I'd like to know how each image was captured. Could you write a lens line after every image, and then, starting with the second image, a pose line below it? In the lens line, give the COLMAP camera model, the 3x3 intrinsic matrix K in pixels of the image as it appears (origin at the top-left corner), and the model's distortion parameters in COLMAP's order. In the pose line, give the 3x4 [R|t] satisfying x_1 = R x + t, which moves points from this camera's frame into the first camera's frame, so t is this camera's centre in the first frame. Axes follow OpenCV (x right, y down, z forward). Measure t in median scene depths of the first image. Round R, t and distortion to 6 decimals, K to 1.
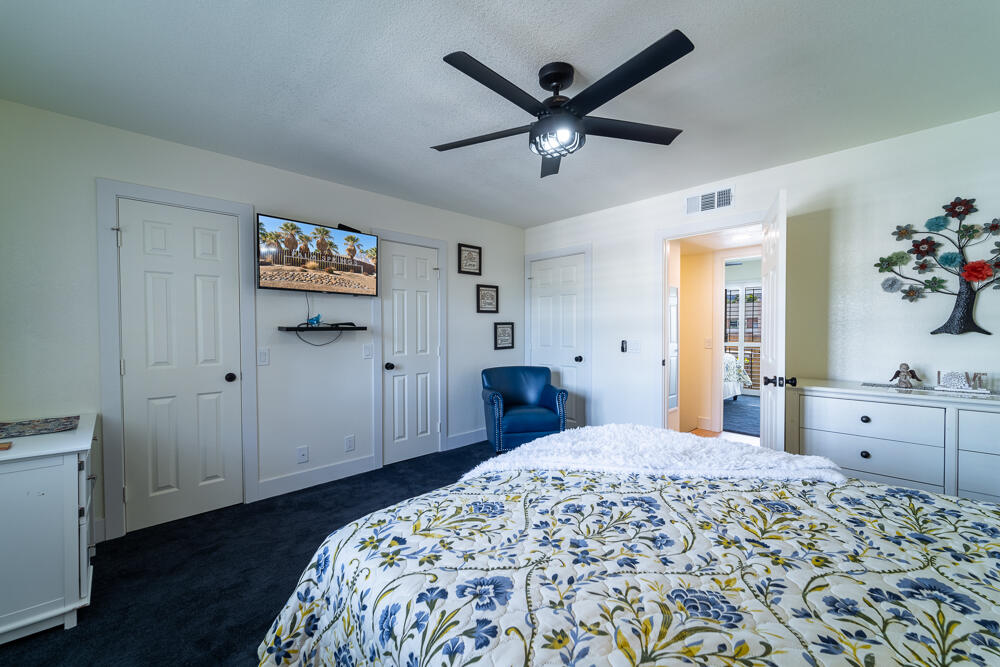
lens RADIAL K [[447.1, 0, 500.0], [0, 447.1, 333.5], [0, 0, 1]] dist [0.001056, -0.000253]
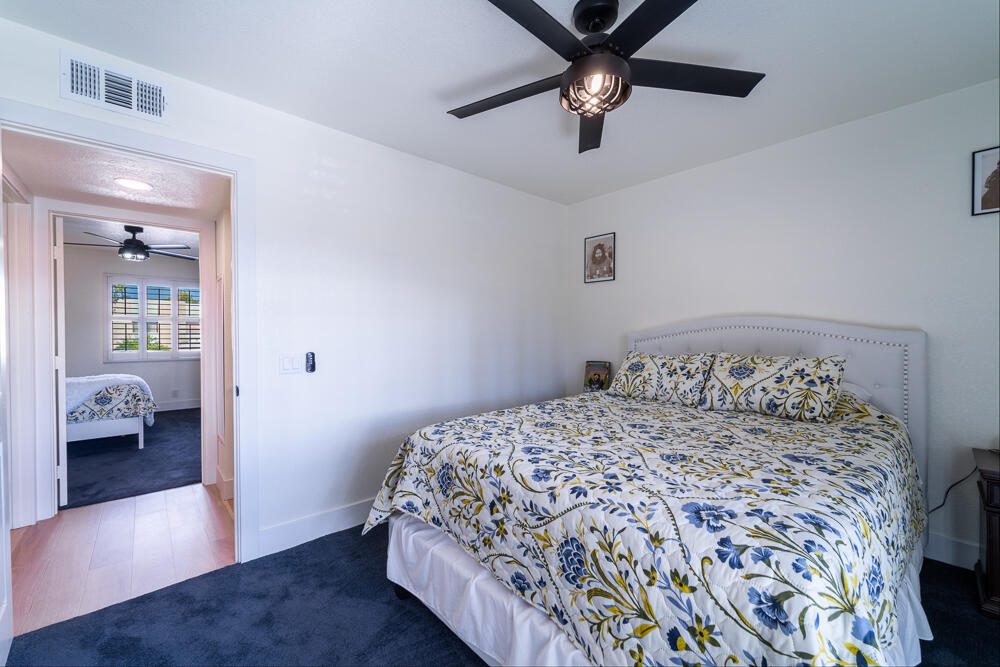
lens RADIAL K [[403.1, 0, 500.0], [0, 403.1, 333.5], [0, 0, 1]] dist [-0.000004, -0.000201]
pose [[0.114513, -0.026624, 0.993065, -0.955784], [0.025750, 0.999384, 0.023824, 0.033840], [-0.993088, 0.022844, 0.115128, 1.155508]]
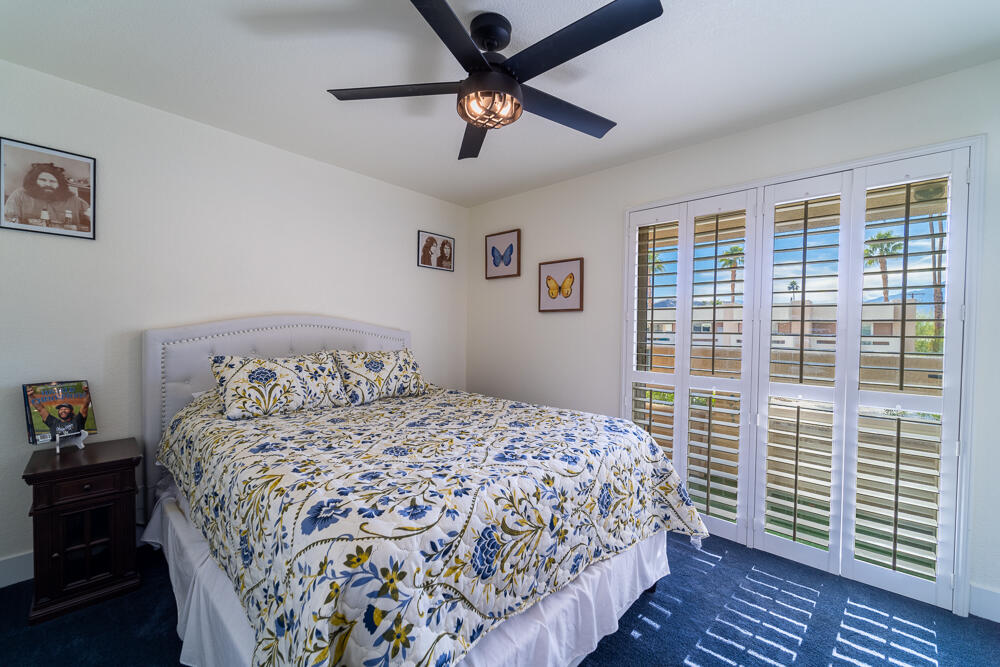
lens RADIAL K [[400.0, 0, 498.7], [0, 400.0, 336.2], [0, 0, 1]] dist [0.002735, -0.000927]
pose [[-0.999257, -0.034069, 0.017999, 0.001255], [-0.033464, 0.998897, 0.032934, 0.033937], [-0.019101, 0.032308, -0.999295, 2.072569]]
